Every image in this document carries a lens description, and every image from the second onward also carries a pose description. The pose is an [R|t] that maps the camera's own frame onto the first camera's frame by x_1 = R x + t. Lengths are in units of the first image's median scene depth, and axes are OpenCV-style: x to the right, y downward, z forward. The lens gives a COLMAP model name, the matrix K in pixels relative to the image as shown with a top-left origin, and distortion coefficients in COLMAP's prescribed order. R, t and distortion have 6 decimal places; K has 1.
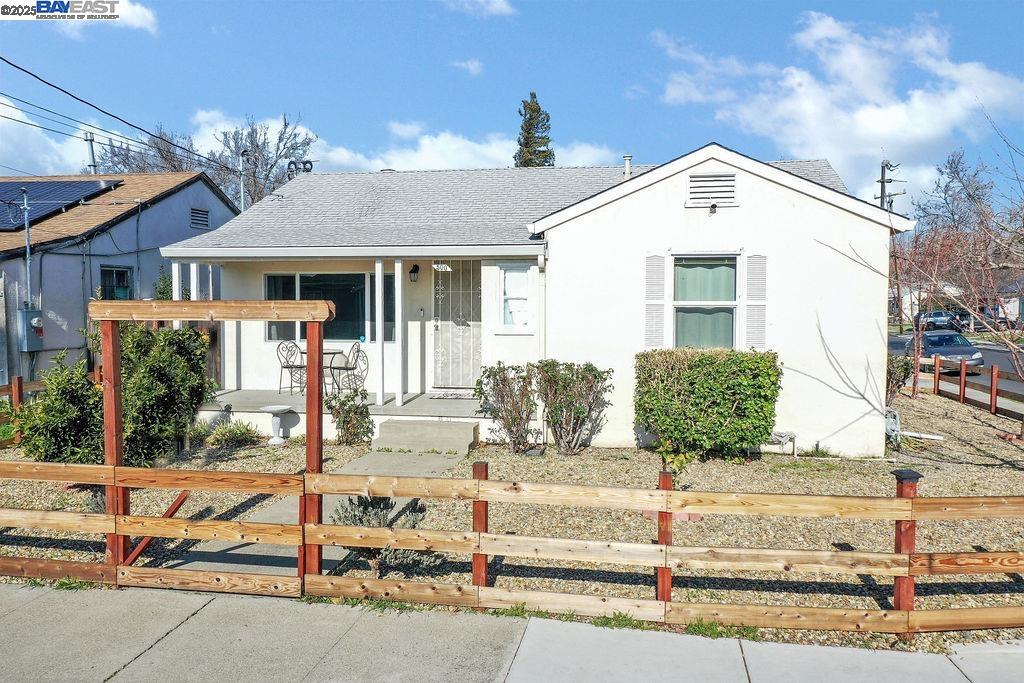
lens RADIAL K [[842.2, 0, 478.6], [0, 842.2, 340.4], [0, 0, 1]] dist [0.005414, 0.004993]
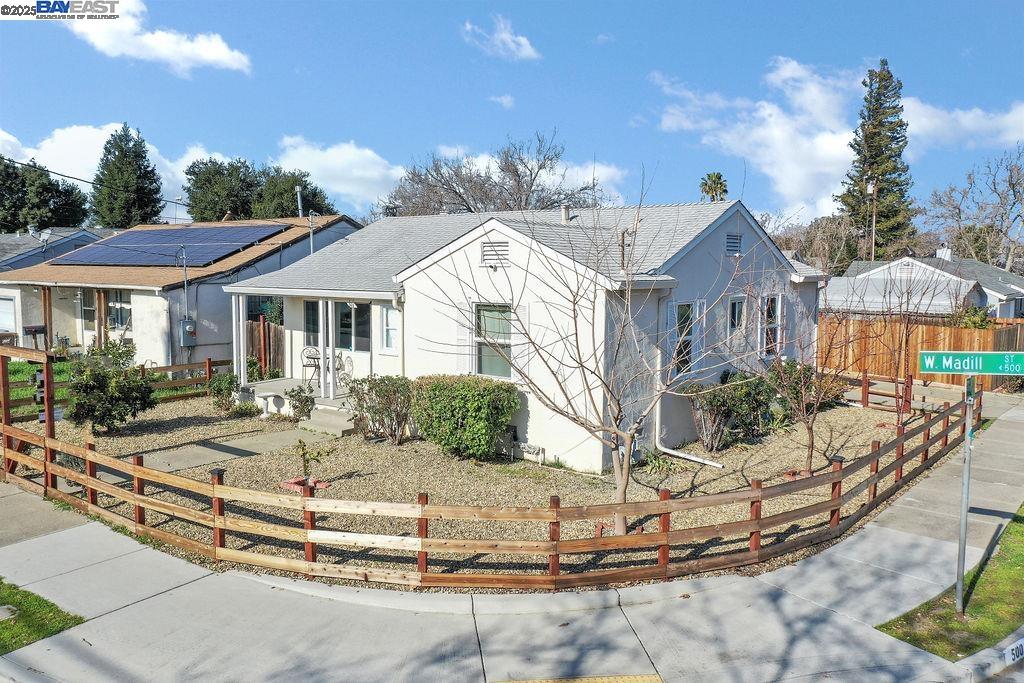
lens RADIAL K [[816.9, 0, 467.1], [0, 816.9, 341.3], [0, 0, 1]] dist [0.005082, 0.002032]
pose [[0.870428, 0.044967, -0.490238, 0.865424], [-0.025790, 0.998617, 0.045807, -0.100944], [0.491620, -0.027228, 0.870384, -0.116982]]
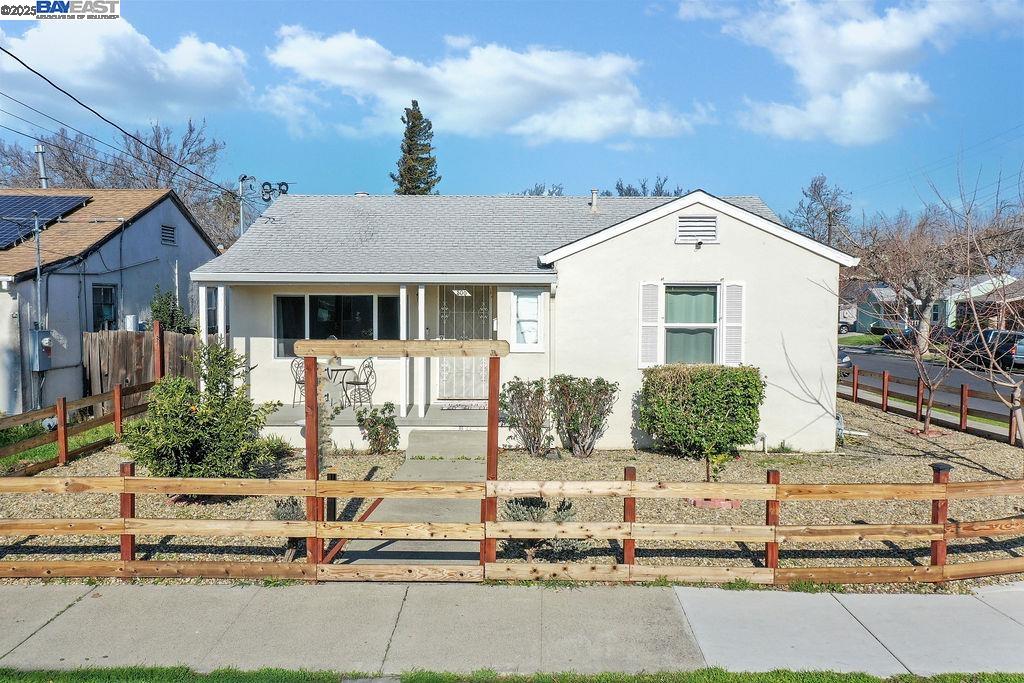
lens RADIAL K [[842.2, 0, 478.6], [0, 842.2, 340.4], [0, 0, 1]] dist [0.005414, 0.004993]
pose [[0.985942, -0.006401, 0.166965, -0.223978], [0.006542, 0.999979, -0.000296, -0.024703], [-0.166960, 0.001384, 0.985963, -0.112055]]
